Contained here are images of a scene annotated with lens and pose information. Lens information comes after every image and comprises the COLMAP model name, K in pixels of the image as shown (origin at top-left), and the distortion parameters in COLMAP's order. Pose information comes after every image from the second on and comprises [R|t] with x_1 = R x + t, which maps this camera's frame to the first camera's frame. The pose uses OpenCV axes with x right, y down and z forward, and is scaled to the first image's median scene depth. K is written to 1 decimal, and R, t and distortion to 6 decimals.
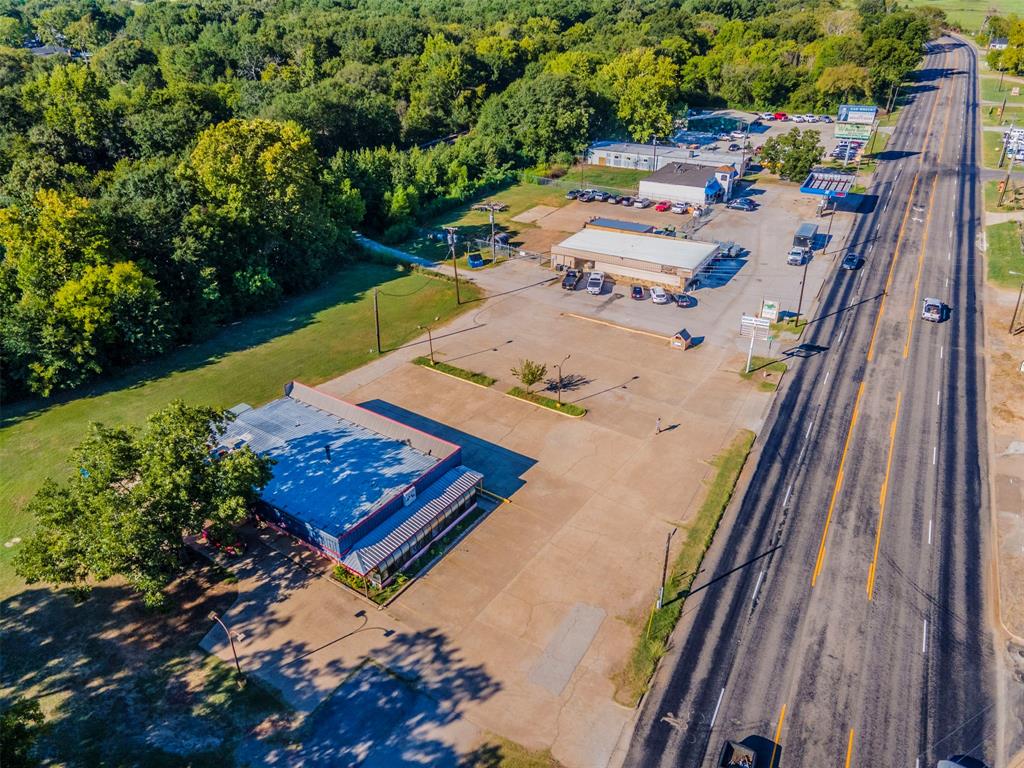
lens RADIAL K [[738.7, 0, 509.2], [0, 738.7, 401.8], [0, 0, 1]] dist [0.042277, -0.001766]
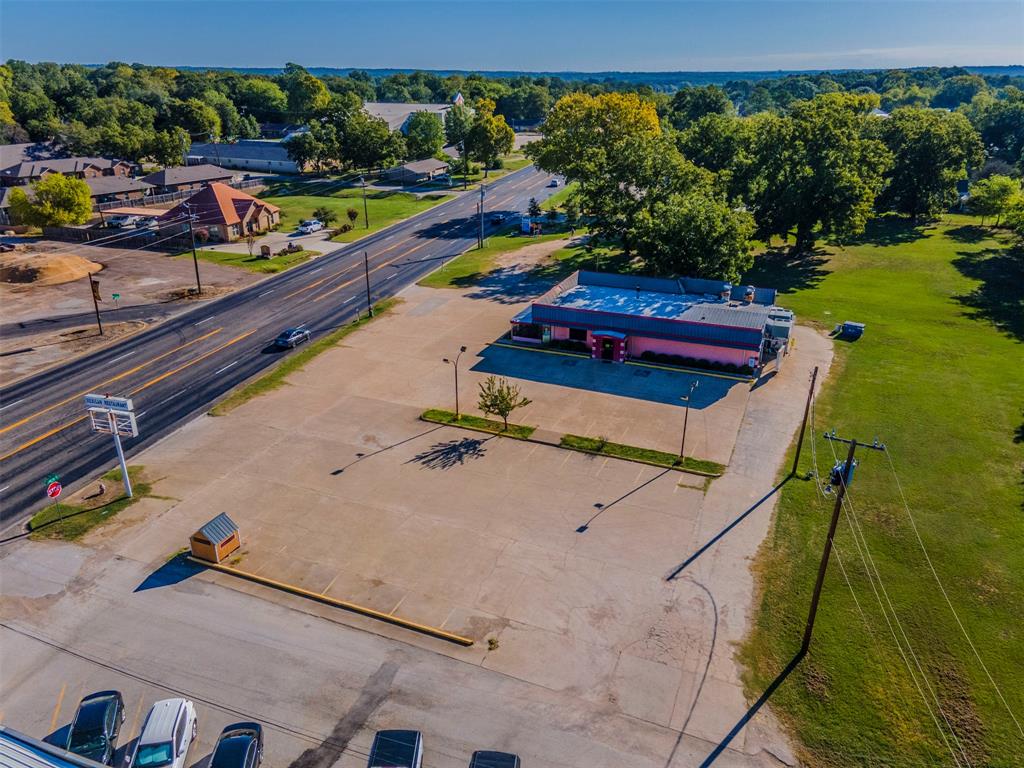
lens RADIAL K [[738.7, 0, 509.2], [0, 738.7, 401.8], [0, 0, 1]] dist [0.042277, -0.001766]
pose [[-0.978322, 0.093555, -0.184755, 0.178458], [-0.095601, 0.587363, 0.803657, -0.711996], [0.183704, 0.803898, -0.565686, 1.671014]]
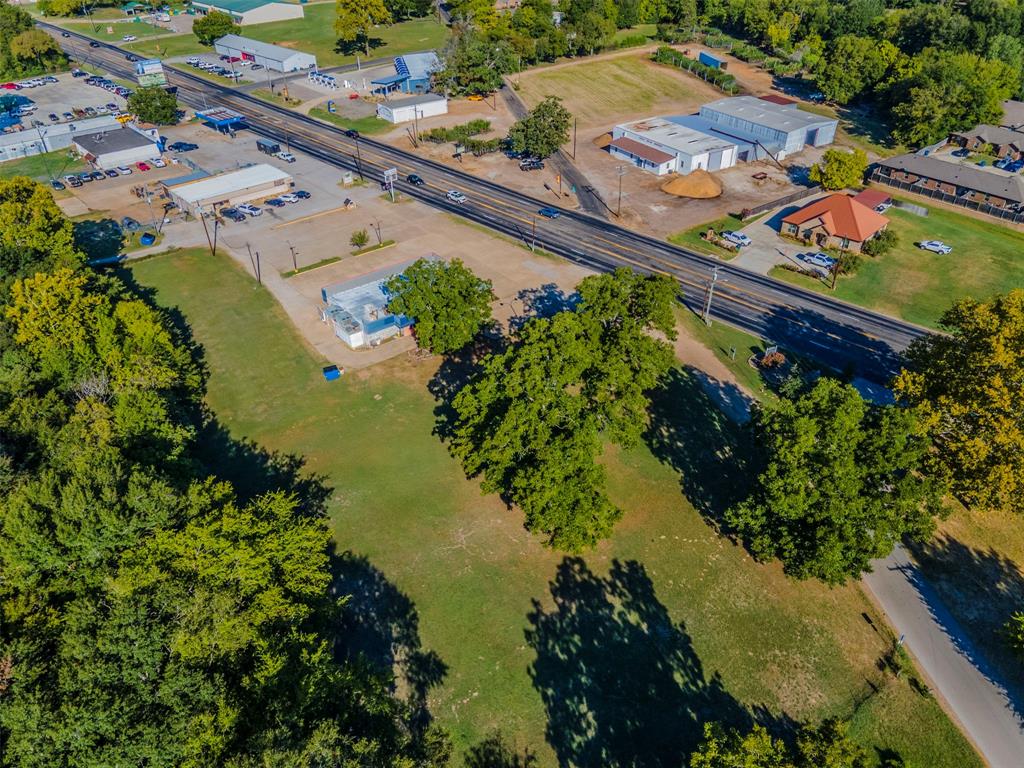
lens RADIAL K [[738.7, 0, 509.2], [0, 738.7, 401.8], [0, 0, 1]] dist [0.042277, -0.001766]
pose [[0.285547, -0.556595, 0.780169, -1.730647], [0.490143, 0.784358, 0.380188, -0.271603], [-0.823543, 0.273833, 0.496783, -0.057942]]
